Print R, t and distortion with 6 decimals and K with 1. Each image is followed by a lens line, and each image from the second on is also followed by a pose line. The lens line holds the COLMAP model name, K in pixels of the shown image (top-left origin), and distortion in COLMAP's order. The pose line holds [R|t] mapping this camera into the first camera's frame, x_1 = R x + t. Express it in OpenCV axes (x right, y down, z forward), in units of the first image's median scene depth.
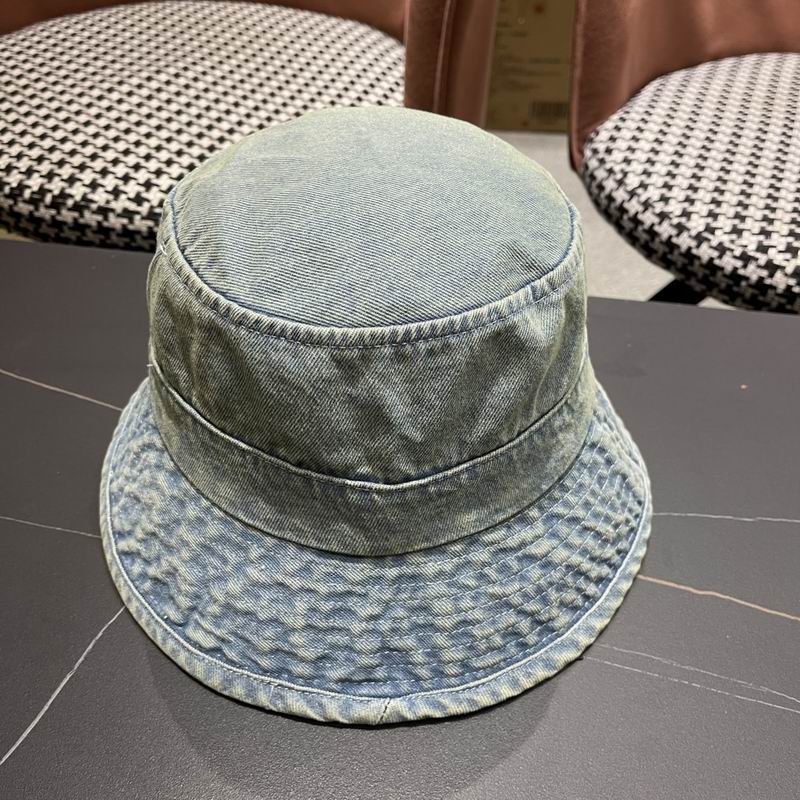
lens RADIAL K [[849.1, 0, 394.9], [0, 849.1, 406.1], [0, 0, 1]] dist [0.018135, -0.022711]
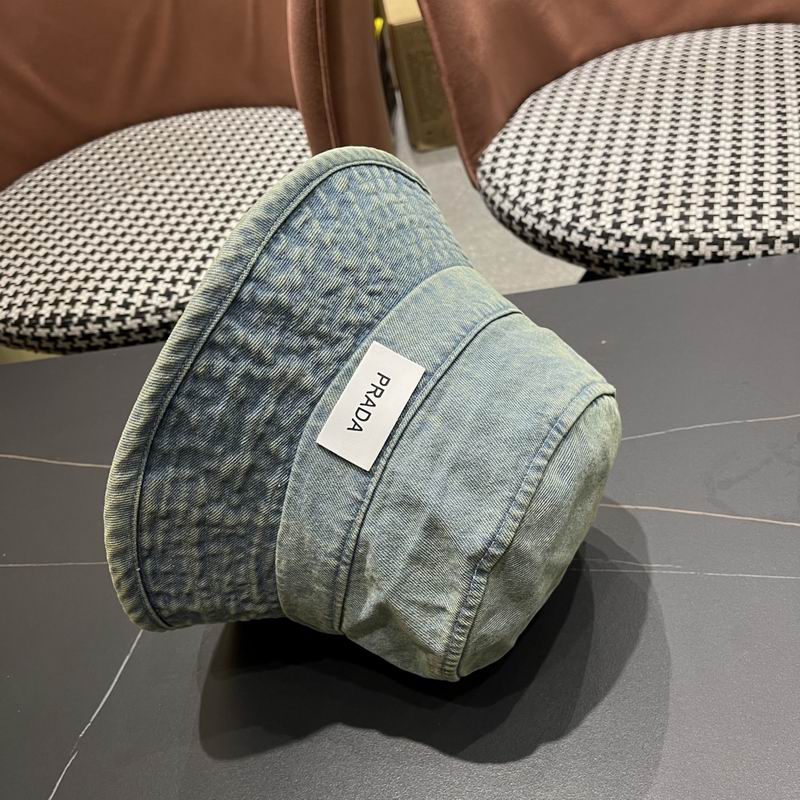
lens RADIAL K [[847.0, 0, 400.0], [0, 847.0, 400.0], [0, 0, 1]] dist [0.004467, 0.004938]
pose [[0.971458, -0.228093, -0.065131, 0.141156], [0.226650, 0.973549, -0.028849, 0.022910], [0.069989, 0.013263, 0.997460, -0.220542]]
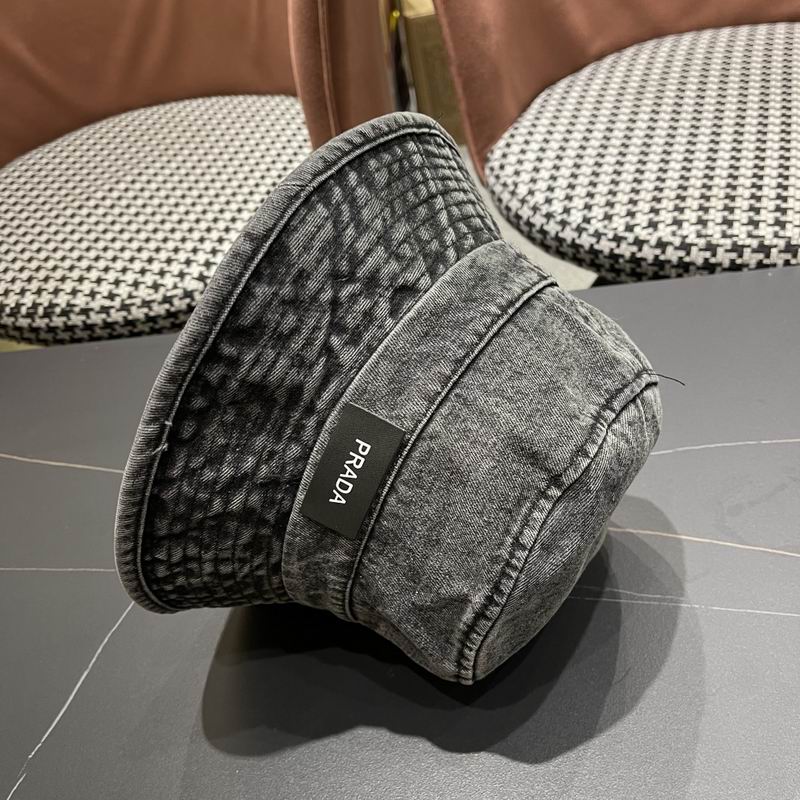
lens RADIAL K [[844.5, 0, 401.4], [0, 844.5, 417.1], [0, 0, 1]] dist [0.004654, 0.006493]
pose [[0.977838, -0.194471, -0.077554, 0.157053], [0.194007, 0.980907, -0.013544, 0.020637], [0.078707, -0.001803, 0.996896, -0.157173]]
